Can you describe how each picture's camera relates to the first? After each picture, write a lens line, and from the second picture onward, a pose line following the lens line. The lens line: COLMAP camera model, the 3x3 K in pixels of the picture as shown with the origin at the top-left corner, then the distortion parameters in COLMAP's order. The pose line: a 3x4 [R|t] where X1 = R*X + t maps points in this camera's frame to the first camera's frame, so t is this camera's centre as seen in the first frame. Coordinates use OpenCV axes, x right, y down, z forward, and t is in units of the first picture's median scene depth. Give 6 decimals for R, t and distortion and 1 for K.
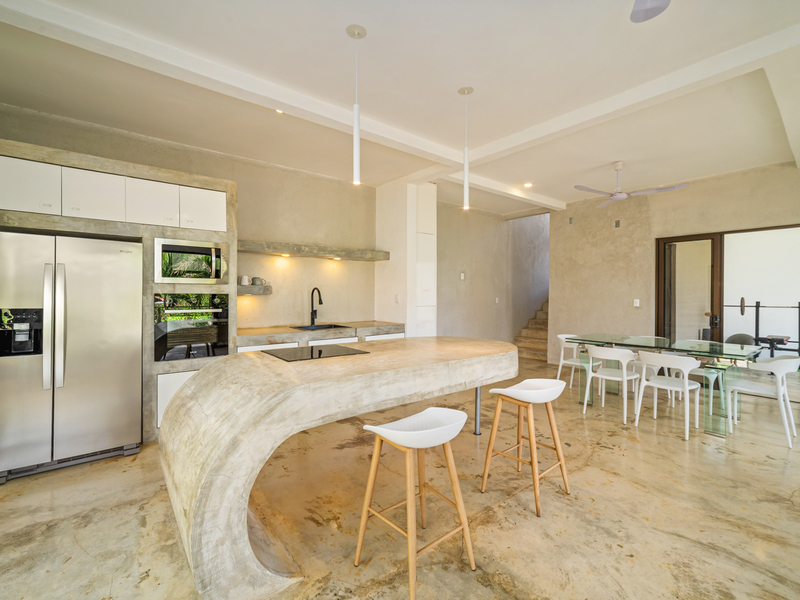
lens RADIAL K [[366.3, 0, 405.1], [0, 366.3, 298.0], [0, 0, 1]] dist [-0.000874, 0.000920]
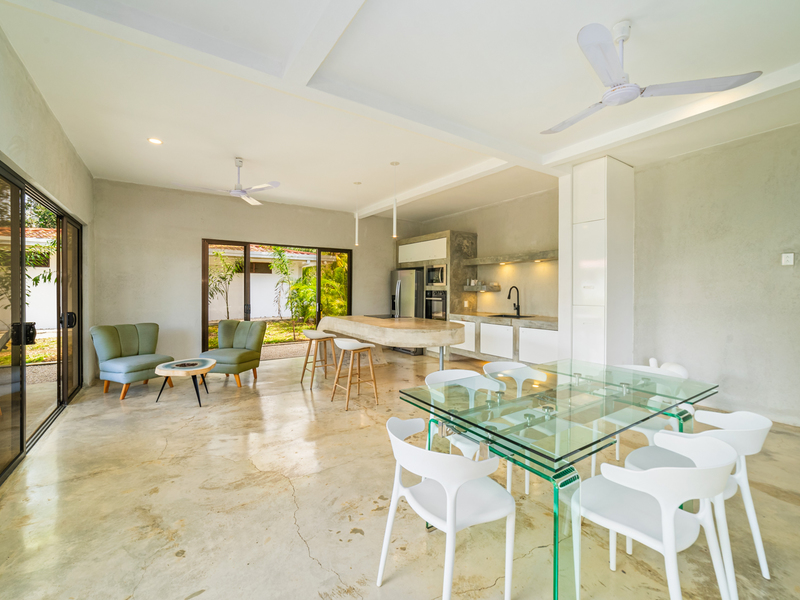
lens RADIAL K [[366.3, 0, 405.1], [0, 366.3, 298.0], [0, 0, 1]] dist [-0.000874, 0.000920]
pose [[-0.108139, 0.017587, -0.993980, 1.439081], [-0.020425, 0.999593, 0.019909, -0.006111], [0.993926, 0.022455, -0.107736, 1.005253]]
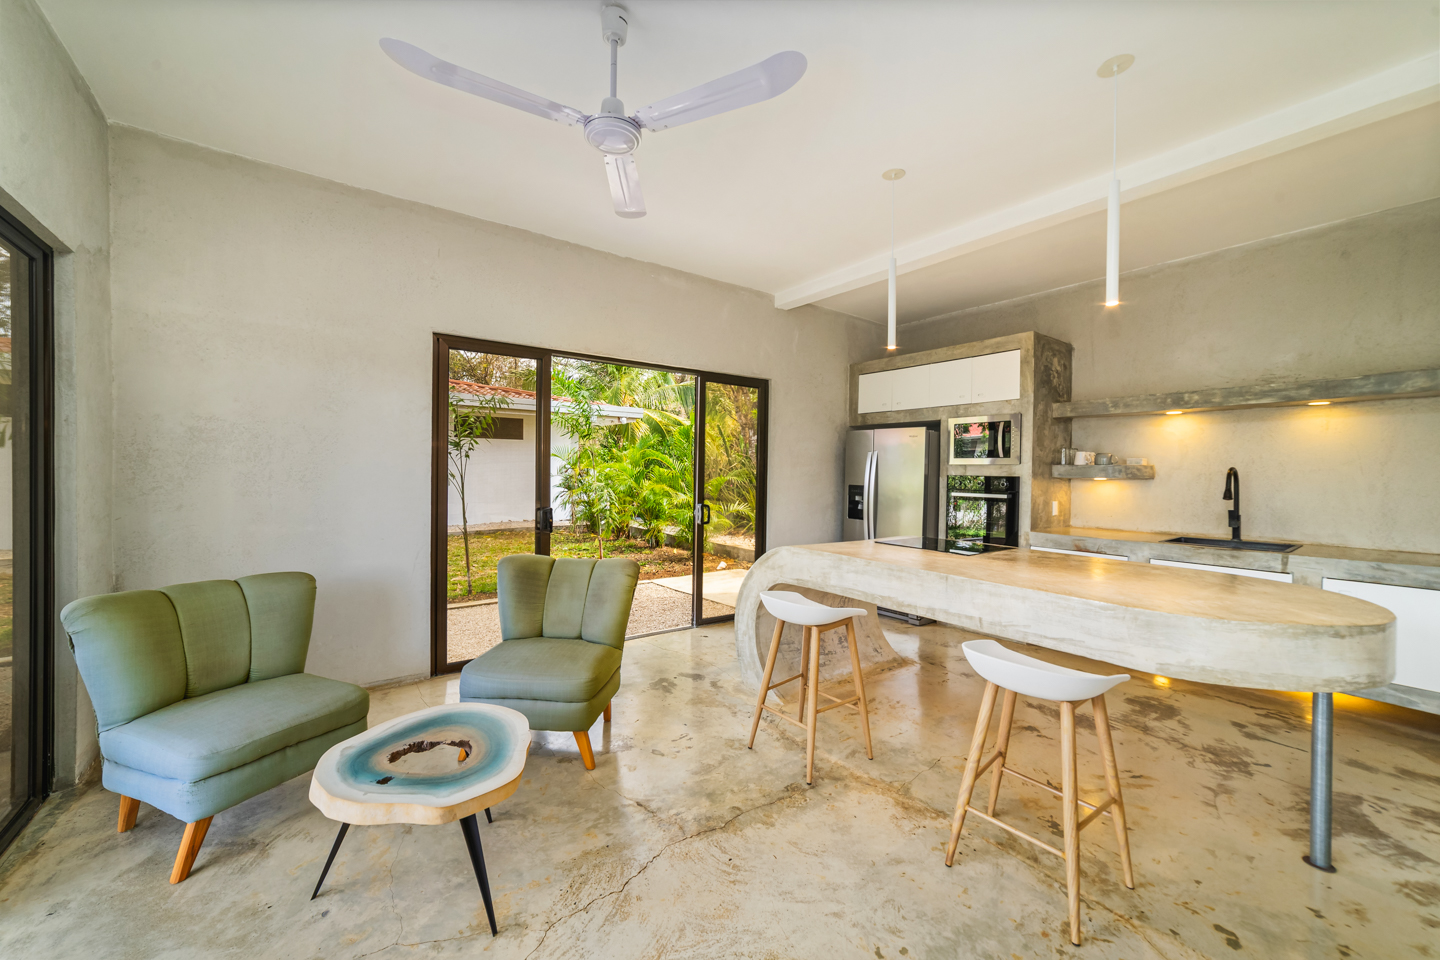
lens RADIAL K [[565.6, 0, 720.0], [0, 565.6, 480.0], [0, 0, 1]] dist [-0.000599, 0.000168]
pose [[-0.057788, 0.010370, -0.998275, 0.788474], [-0.026855, 0.999568, 0.011938, -0.000299], [0.997968, 0.027499, -0.057485, 0.429099]]
